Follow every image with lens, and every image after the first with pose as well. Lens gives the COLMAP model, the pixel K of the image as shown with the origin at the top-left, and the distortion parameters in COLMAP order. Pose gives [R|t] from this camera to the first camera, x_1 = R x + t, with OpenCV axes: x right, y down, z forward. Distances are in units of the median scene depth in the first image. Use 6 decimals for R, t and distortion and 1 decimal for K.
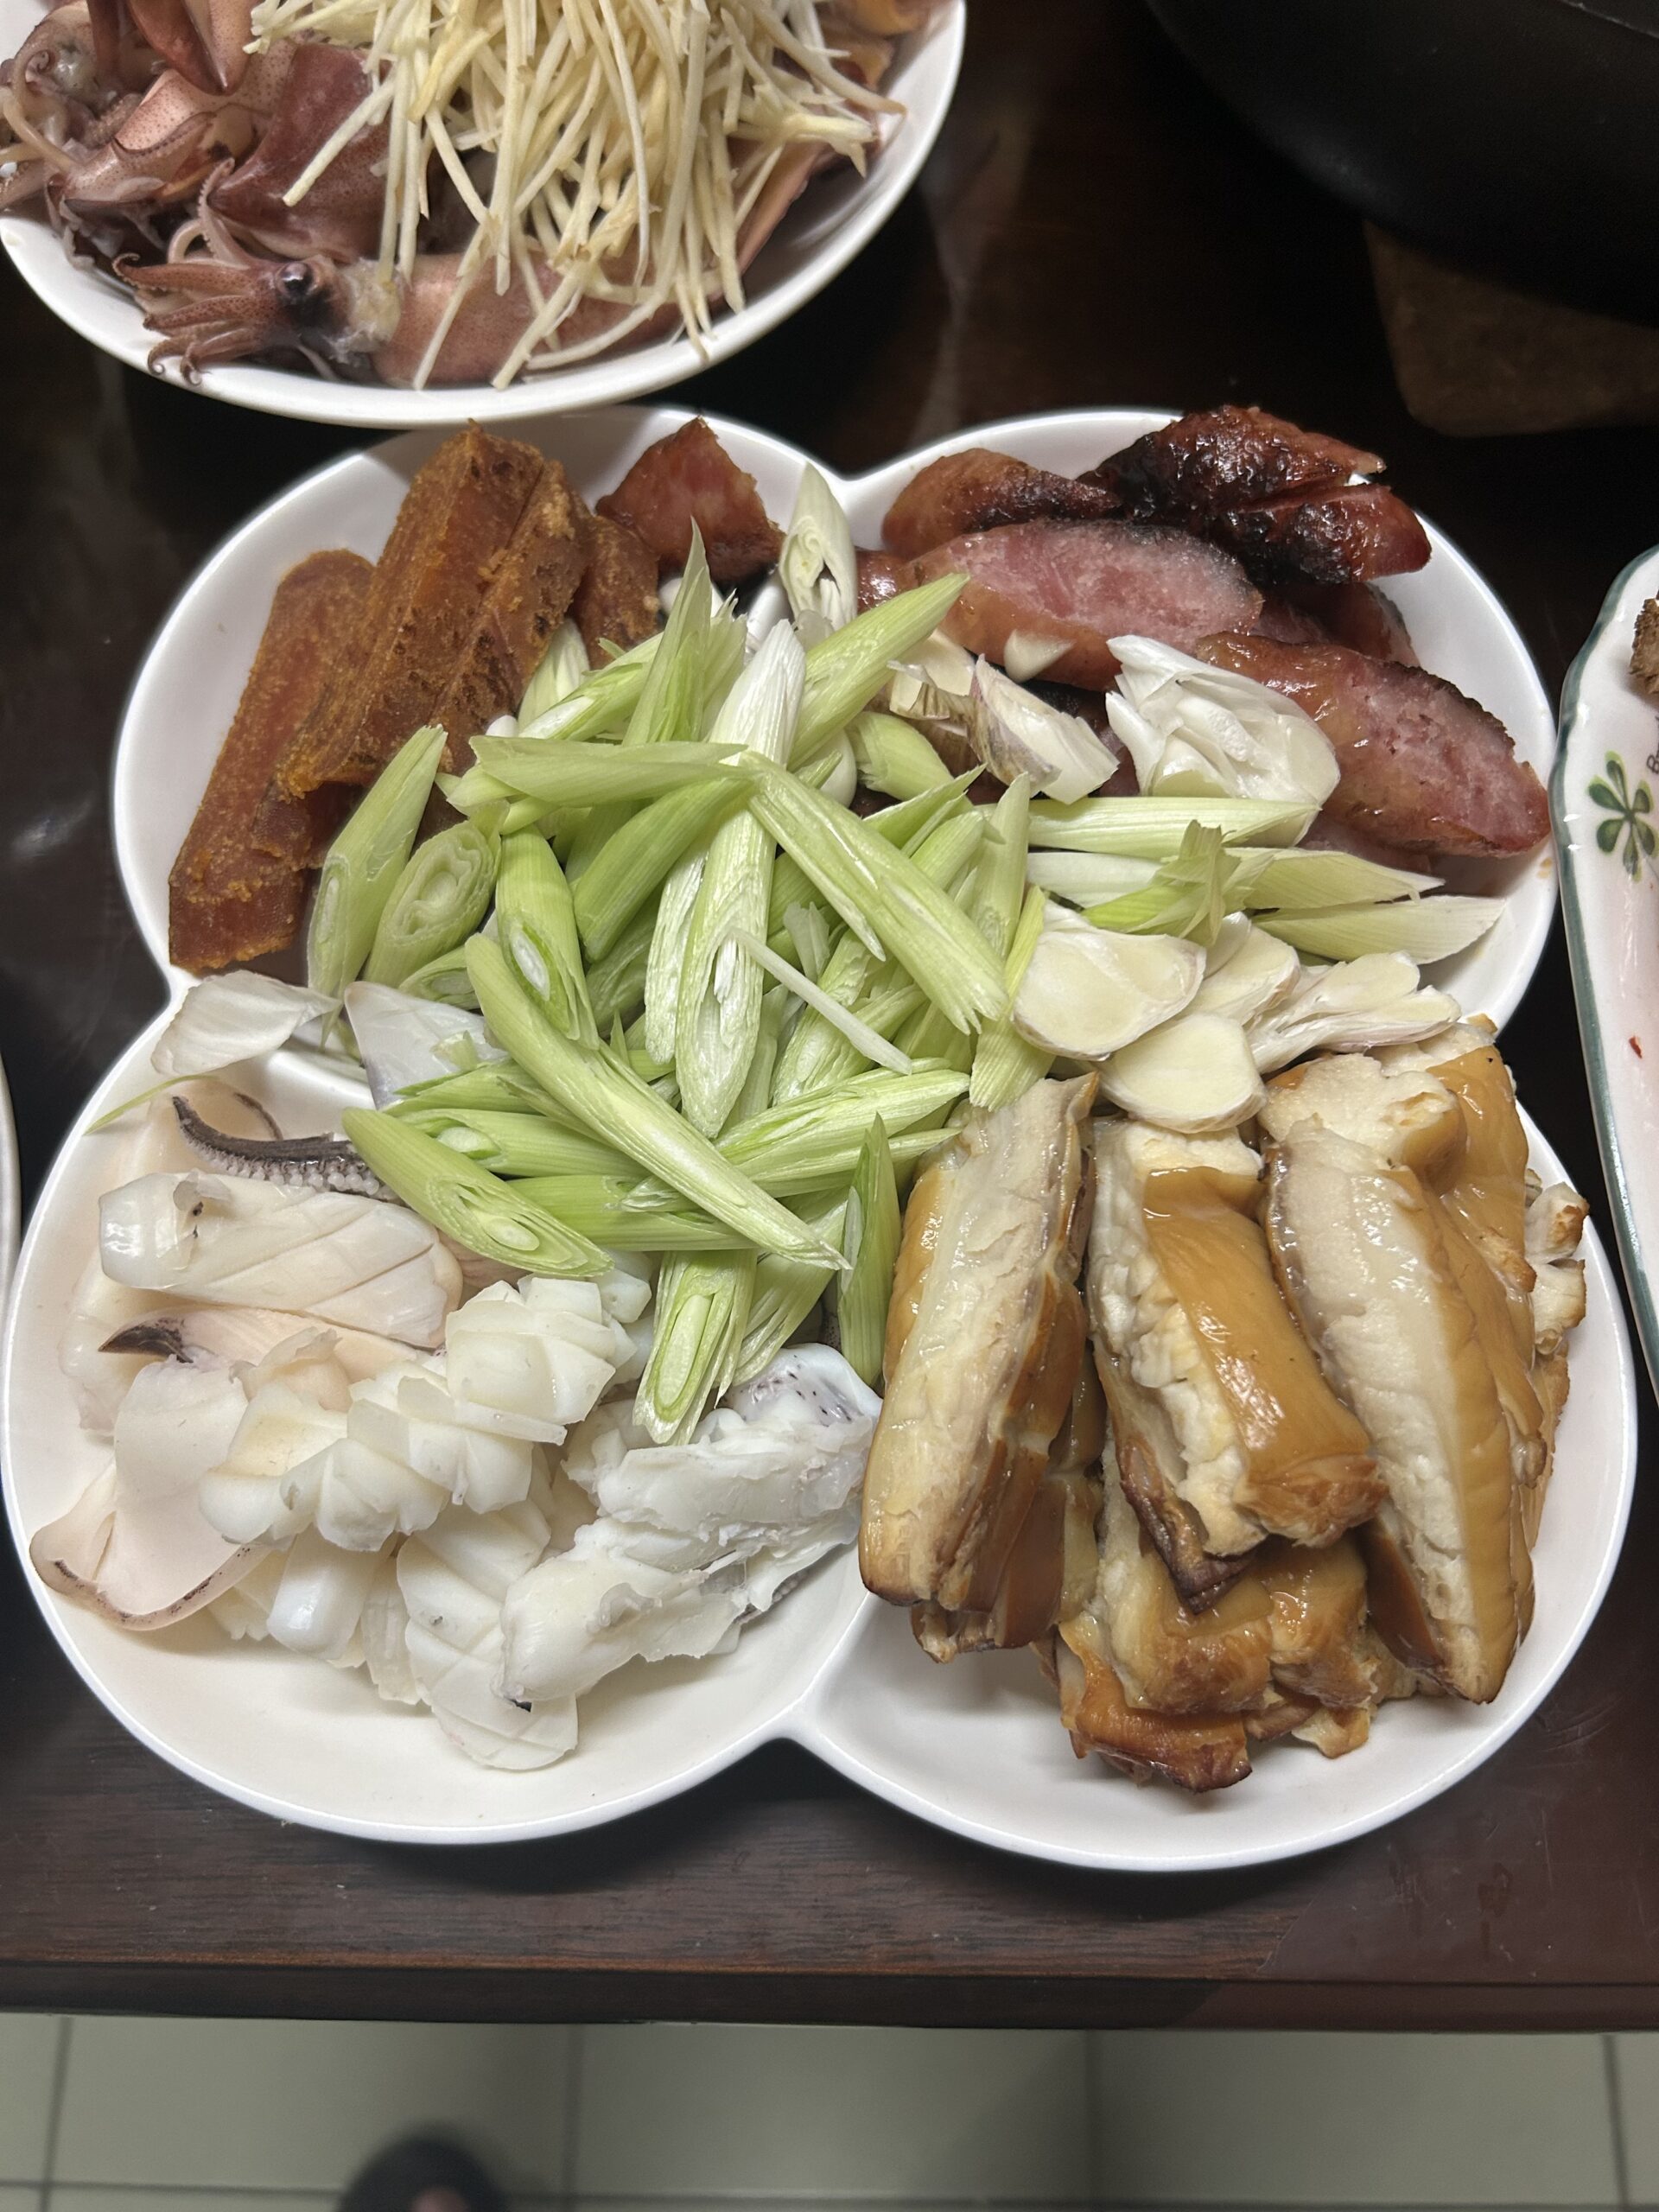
lens RADIAL K [[1638.6, 0, 797.4], [0, 1638.6, 1106.7], [0, 0, 1]] dist [0.031303, -0.058017]
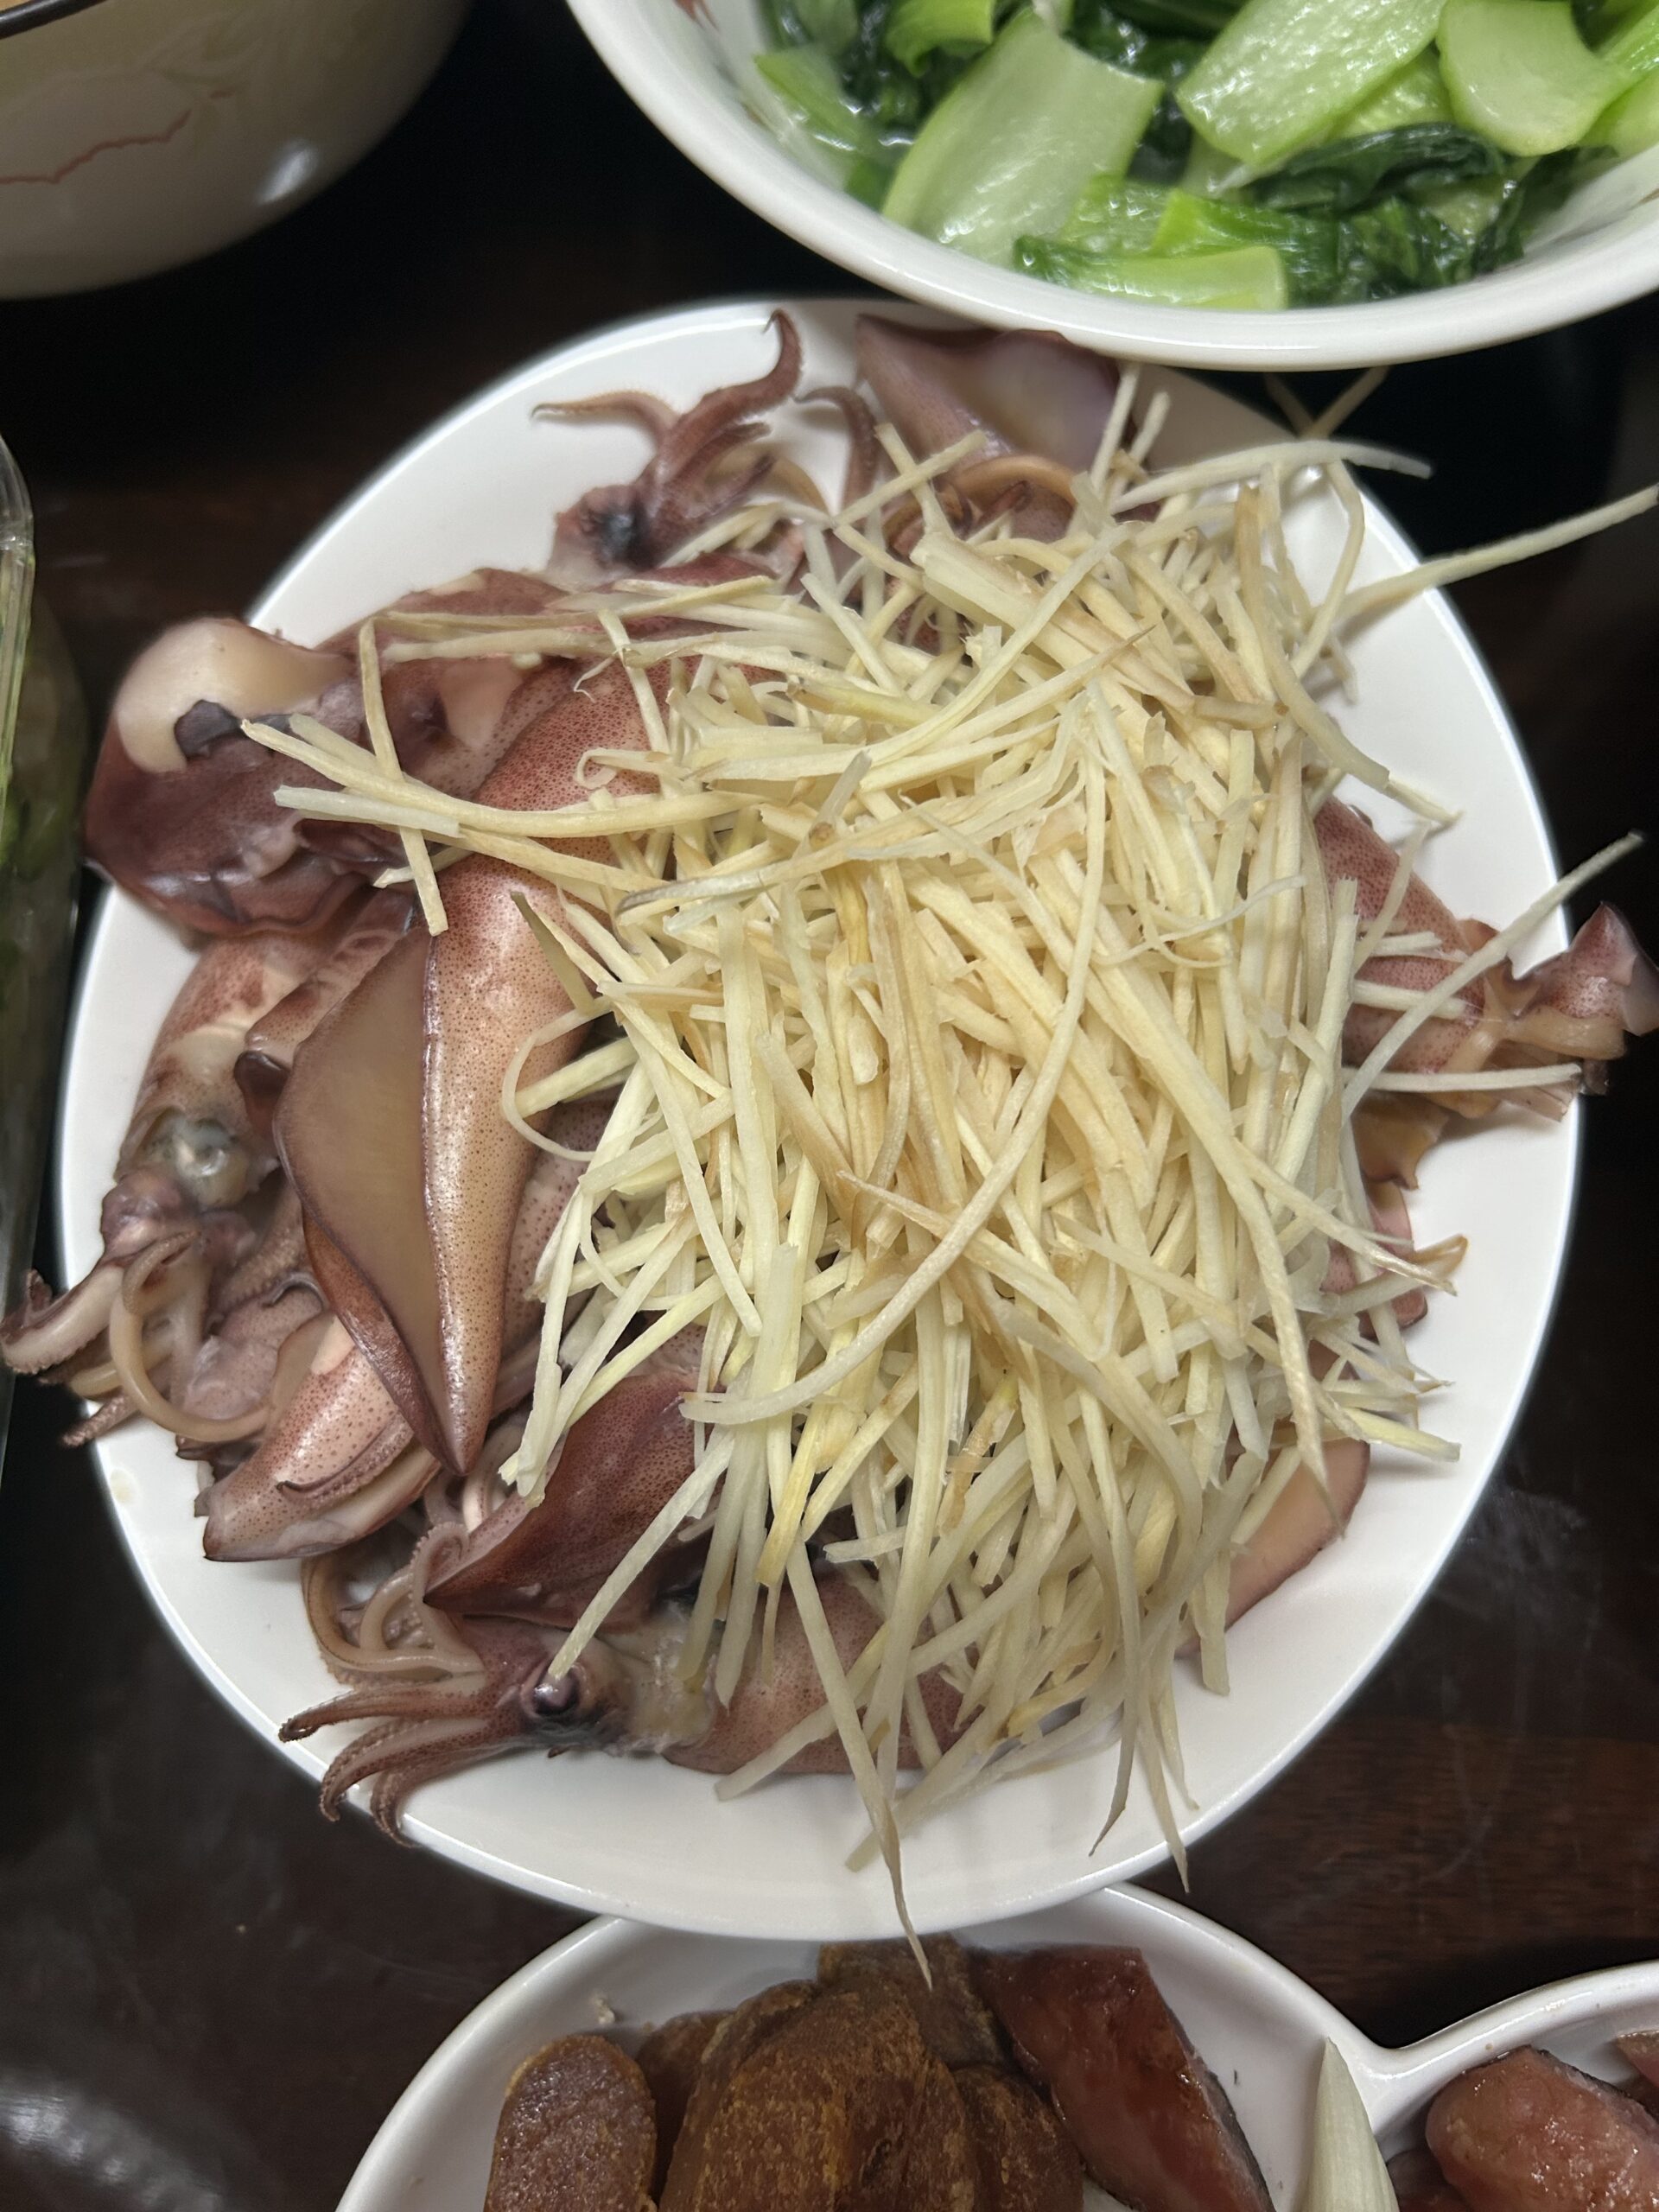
lens RADIAL K [[1712.7, 0, 834.6], [0, 1712.7, 1146.9], [0, 0, 1]] dist [-0.039165, -0.006155]
pose [[0.997423, 0.070629, -0.012610, -0.256188], [-0.068784, 0.991339, 0.111874, -1.003831], [0.020402, -0.110718, 0.993642, 0.471085]]
